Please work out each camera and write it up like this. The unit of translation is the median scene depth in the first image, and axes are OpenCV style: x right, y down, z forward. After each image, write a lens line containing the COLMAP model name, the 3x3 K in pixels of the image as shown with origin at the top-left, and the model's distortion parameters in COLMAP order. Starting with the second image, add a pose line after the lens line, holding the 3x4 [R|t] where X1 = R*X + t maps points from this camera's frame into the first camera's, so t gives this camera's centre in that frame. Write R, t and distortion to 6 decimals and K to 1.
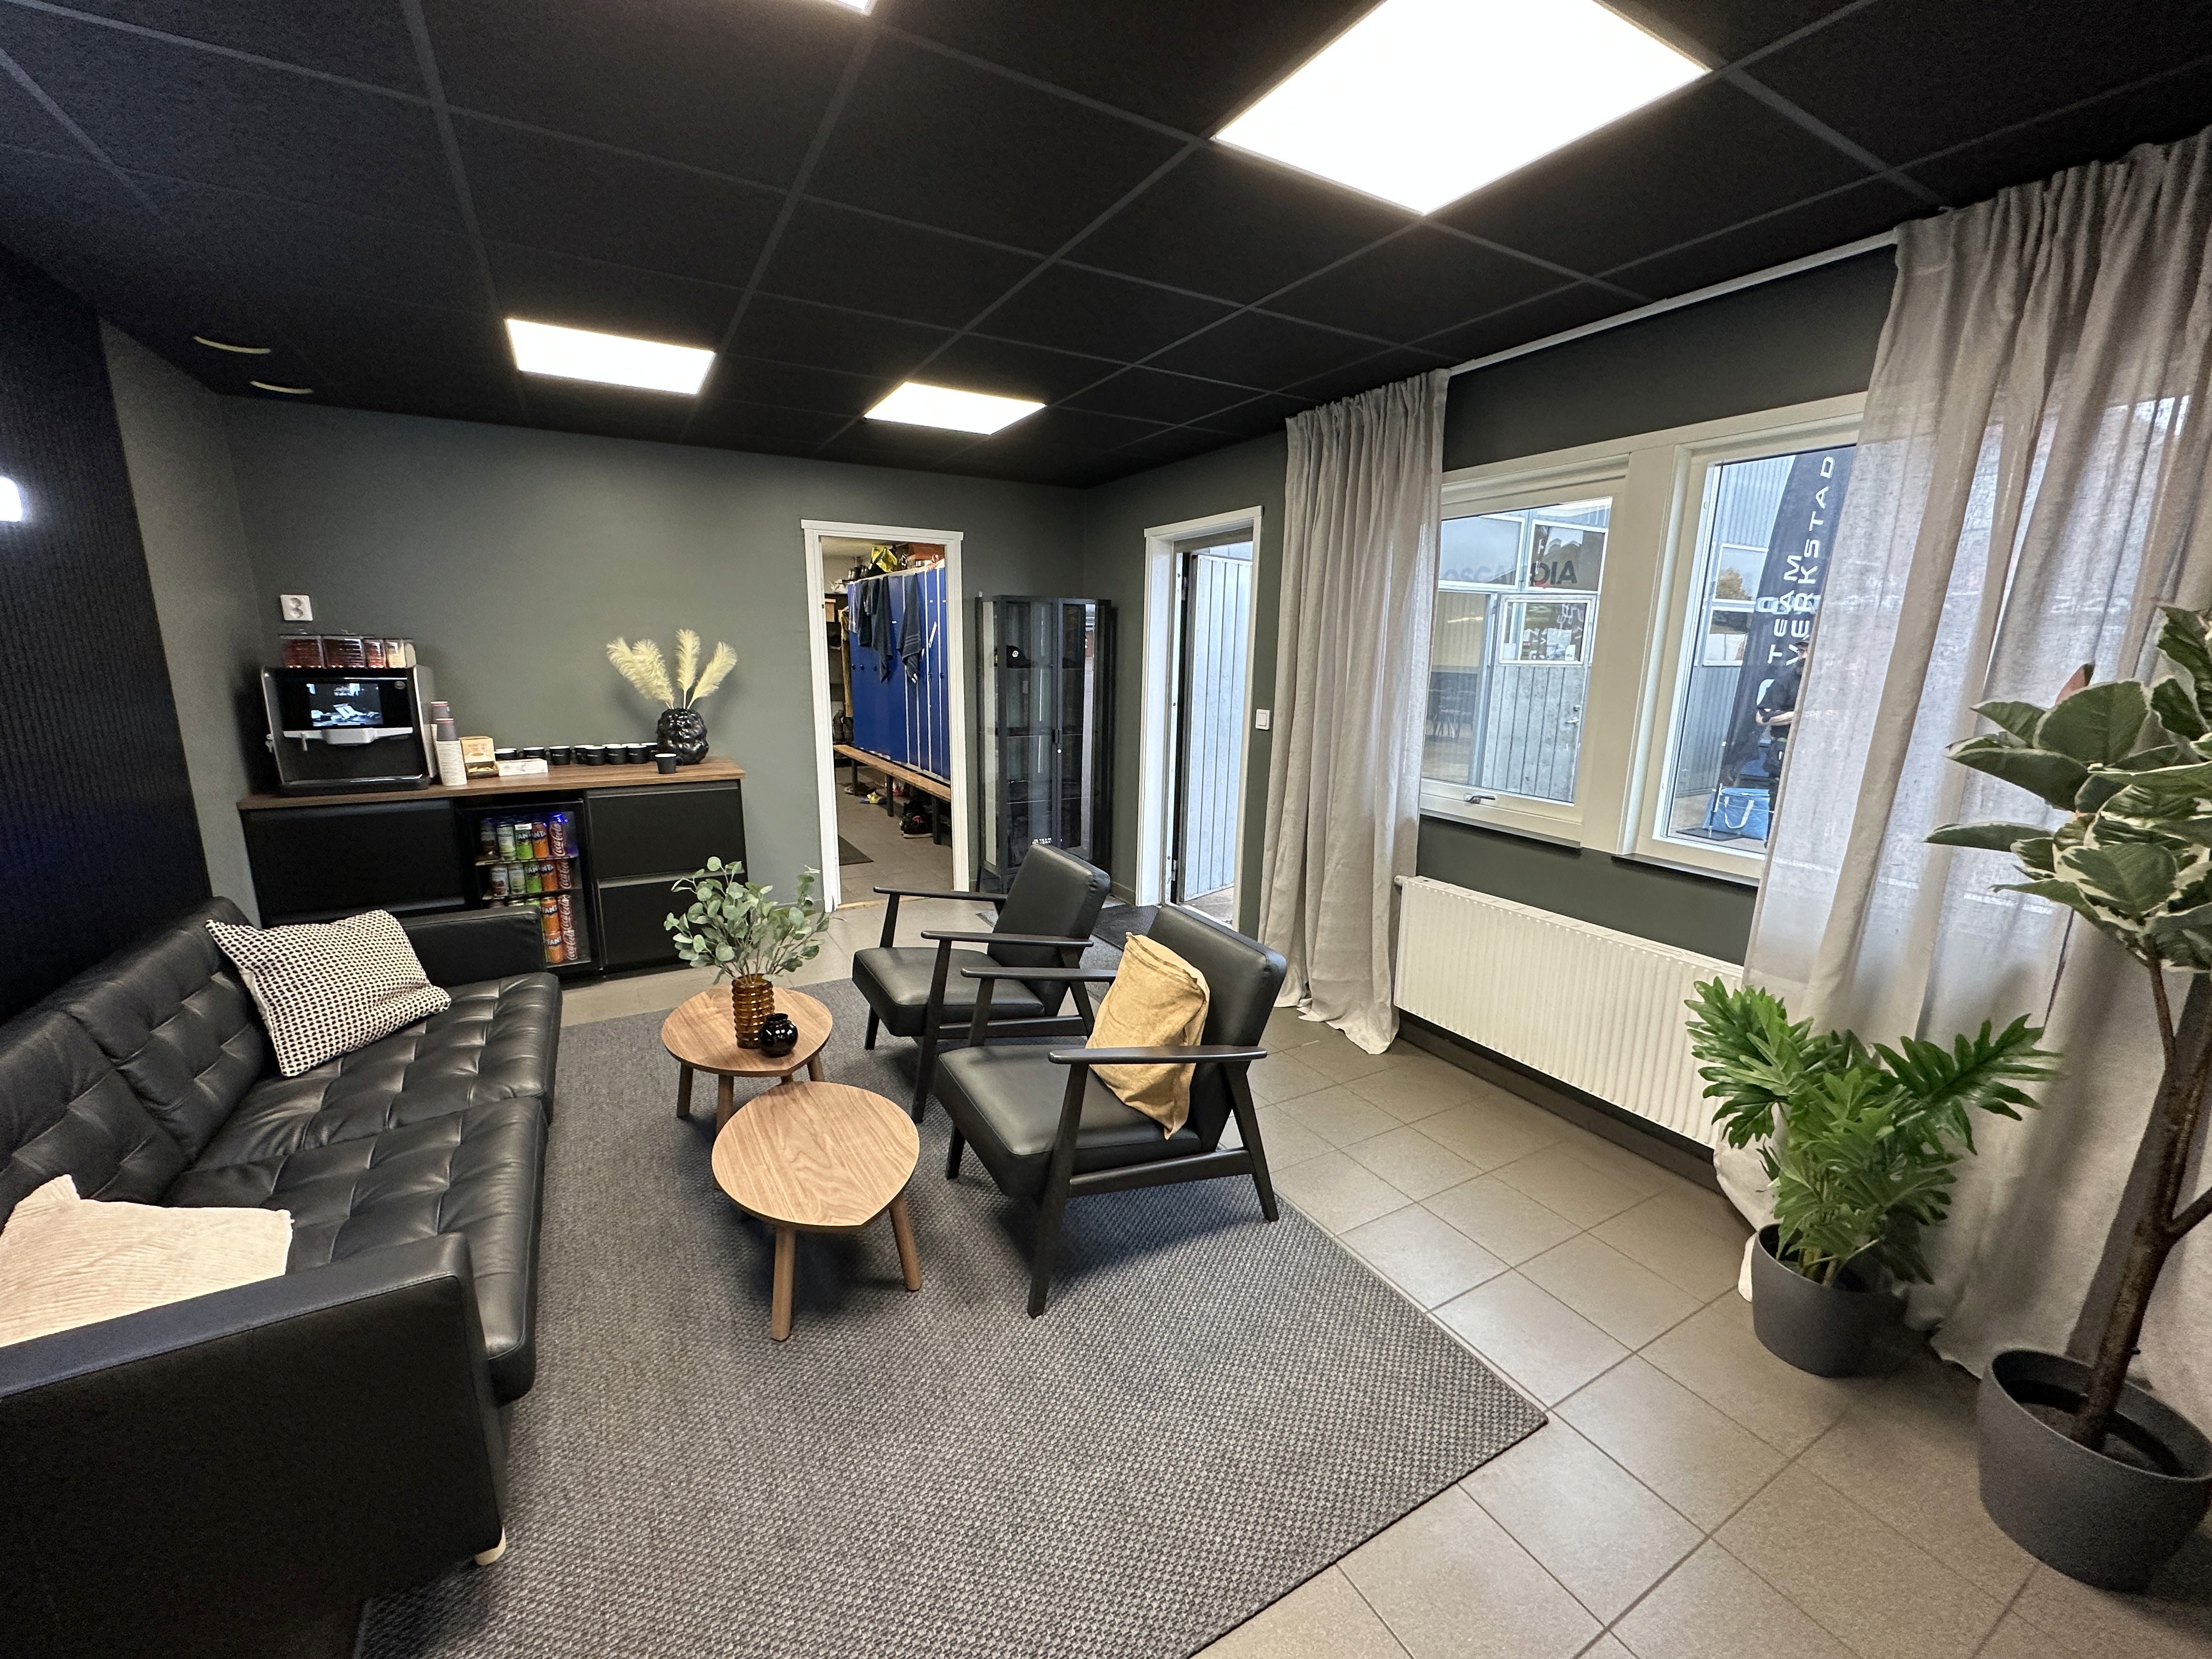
lens RADIAL K [[882.8, 0, 1101.3], [0, 882.8, 834.8], [0, 0, 1]] dist [-0.000177, 0.000422]
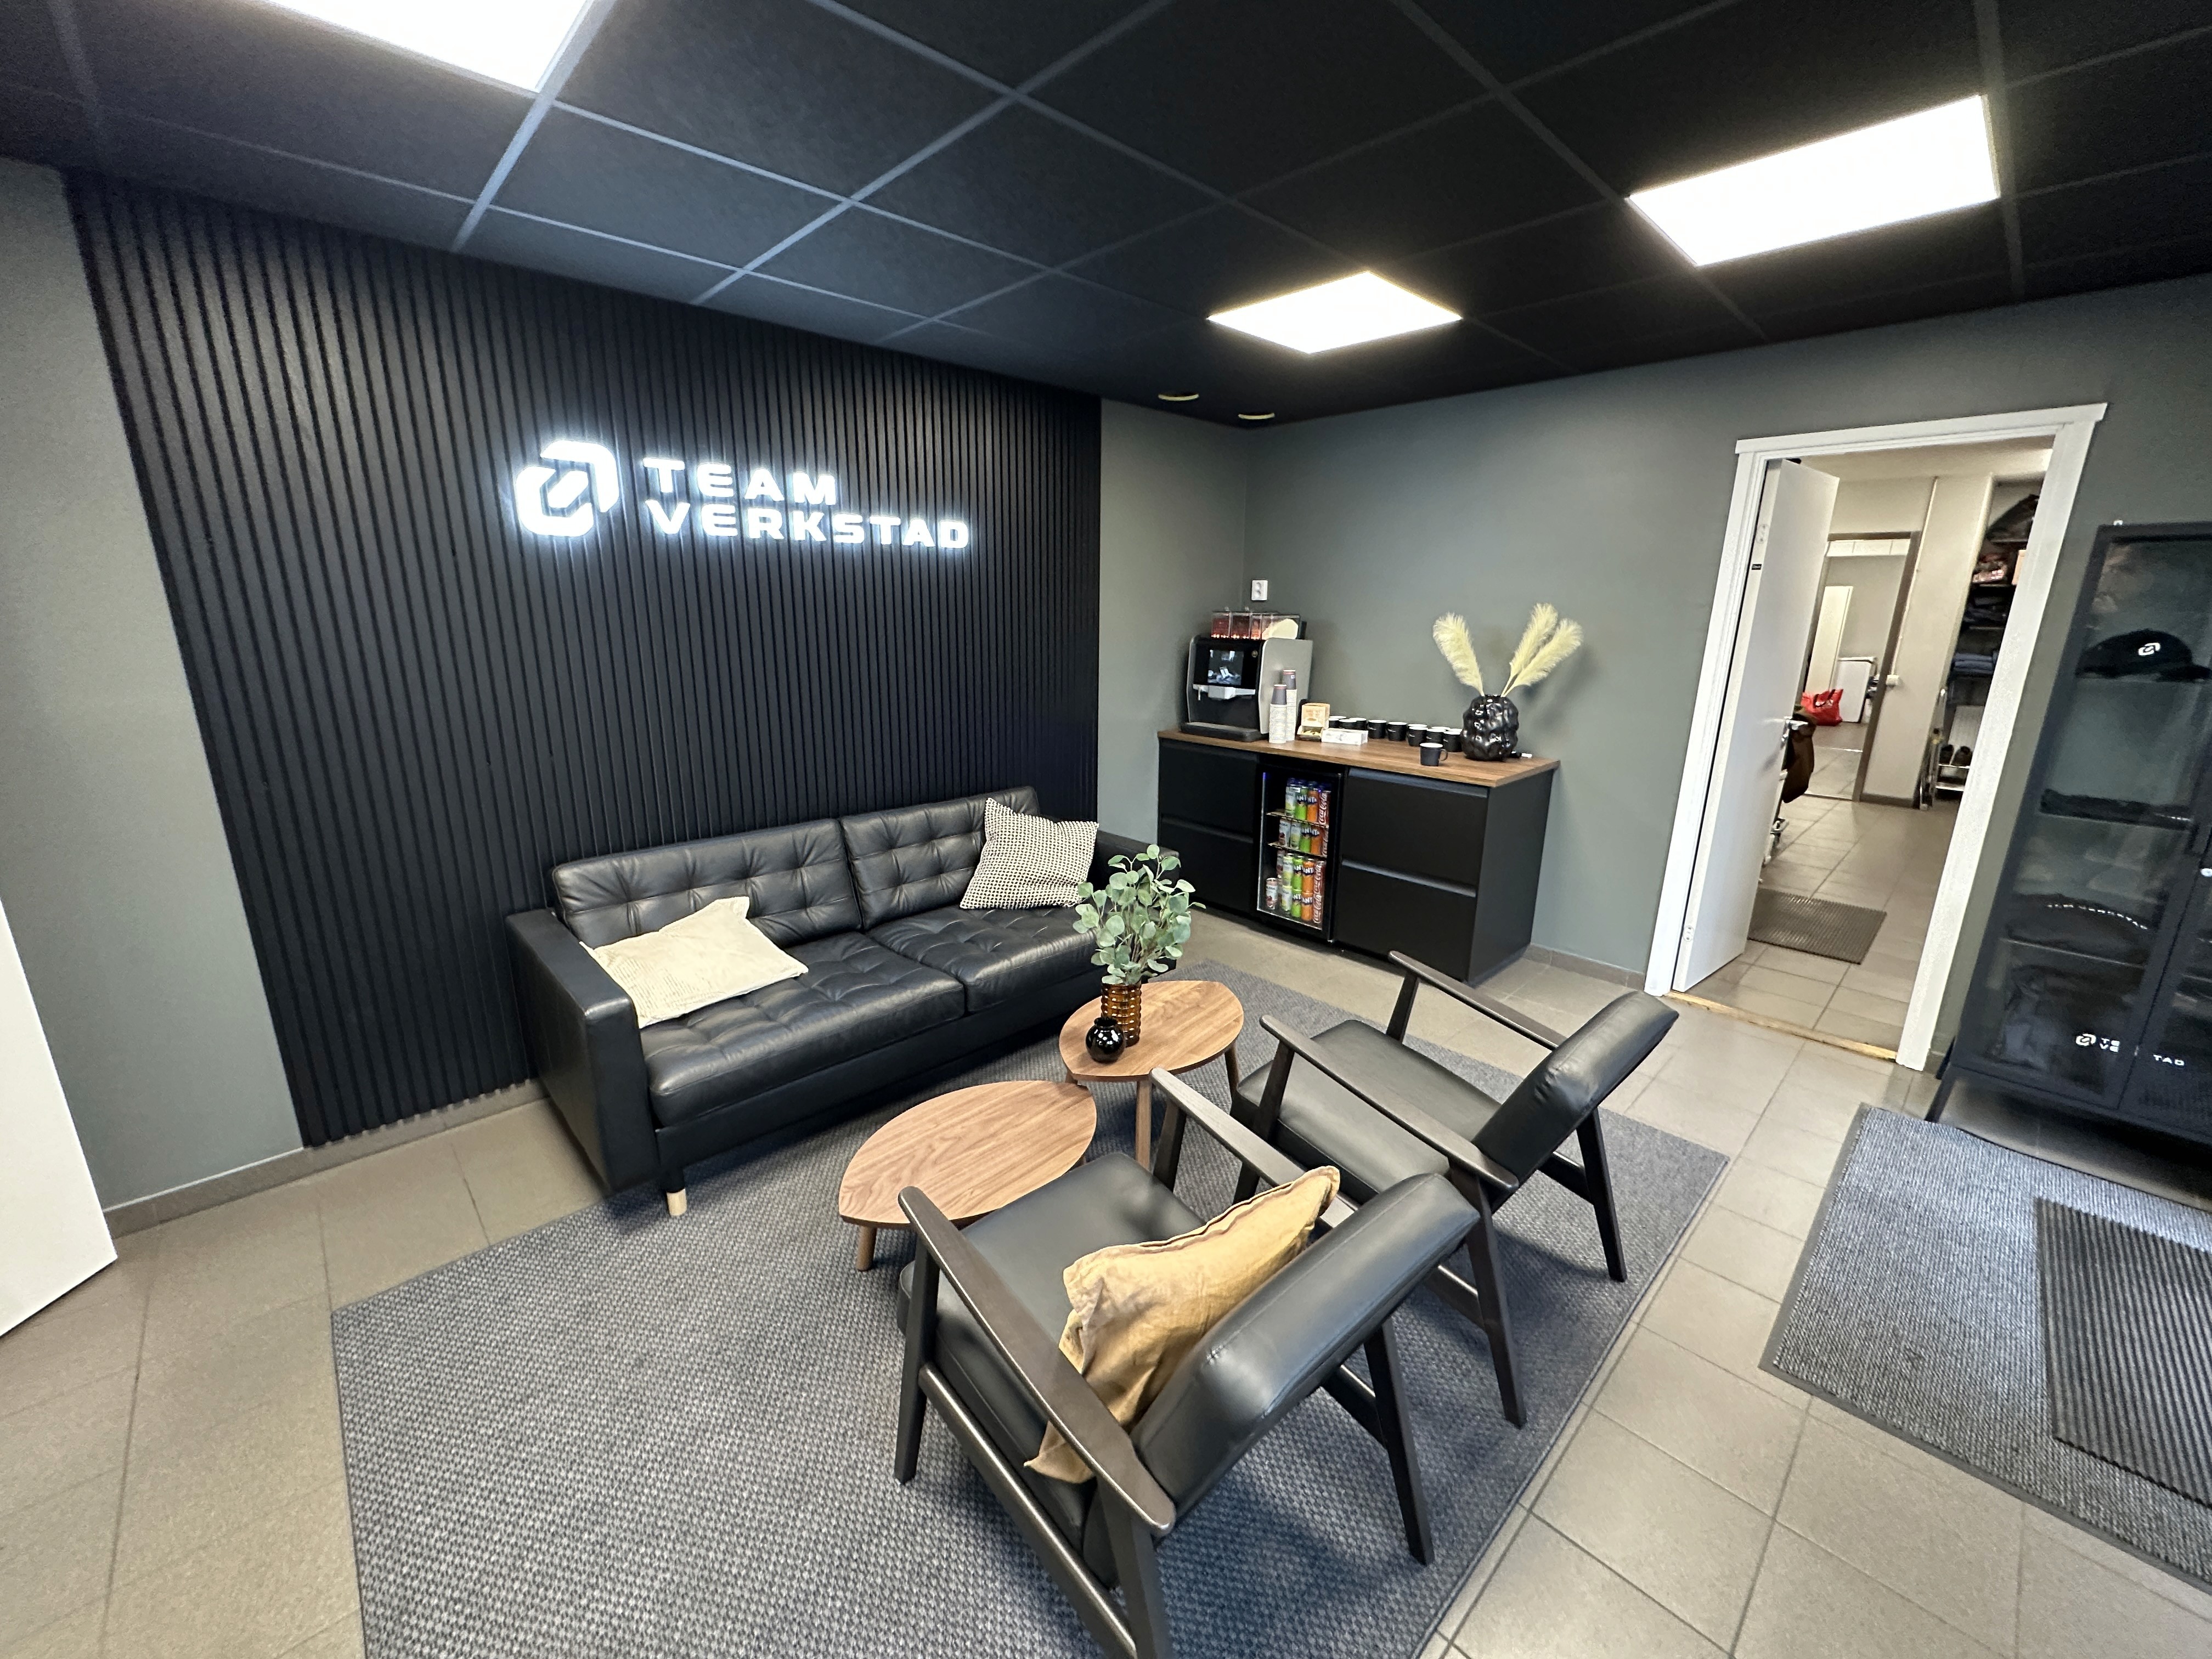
lens RADIAL K [[882.8, 0, 1108.3], [0, 882.8, 835.3], [0, 0, 1]] dist [-0.000177, 0.000422]
pose [[0.241126, 0.240337, -0.940264, 0.324560], [-0.206632, 0.959350, 0.192225, -0.116046], [0.948241, 0.147938, 0.280986, 0.482694]]
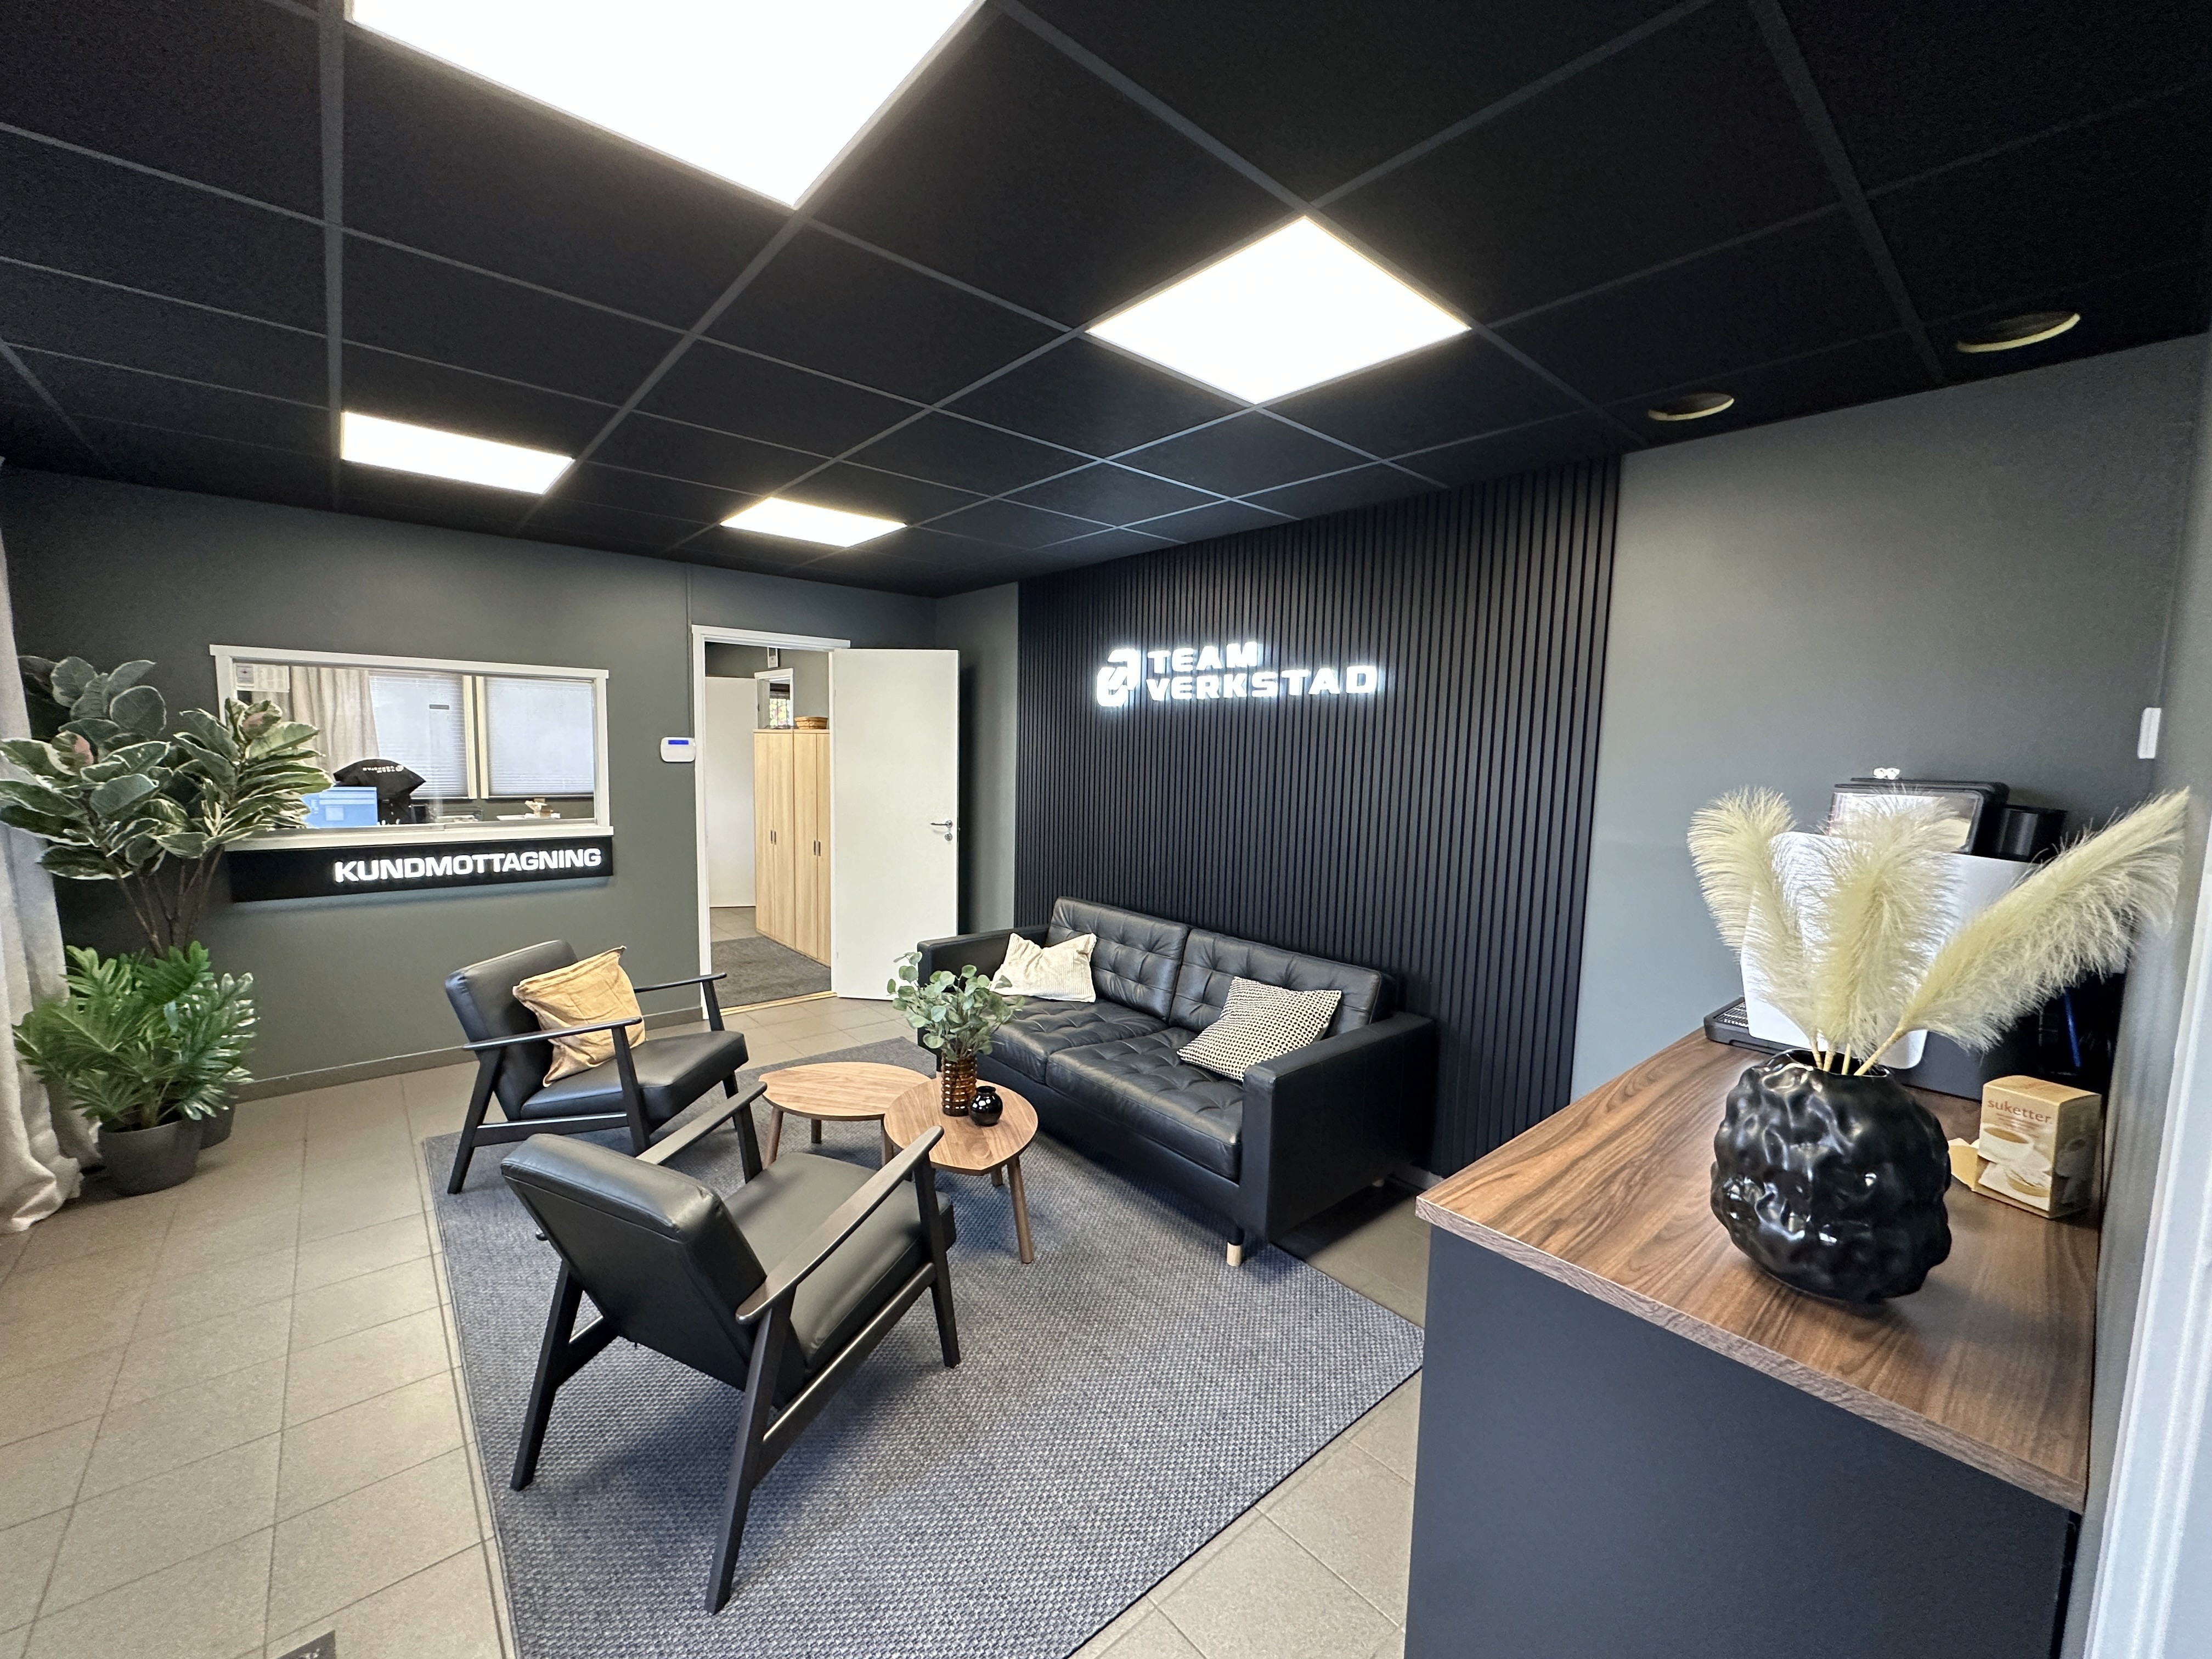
lens RADIAL K [[882.8, 0, 1116.5], [0, 882.8, 831.7], [0, 0, 1]] dist [-0.000177, 0.000422]
pose [[-0.979546, -0.013623, -0.200761, -0.271616], [-0.074818, 0.950834, 0.300528, -0.311103], [0.186796, 0.309402, -0.932404, 1.363343]]
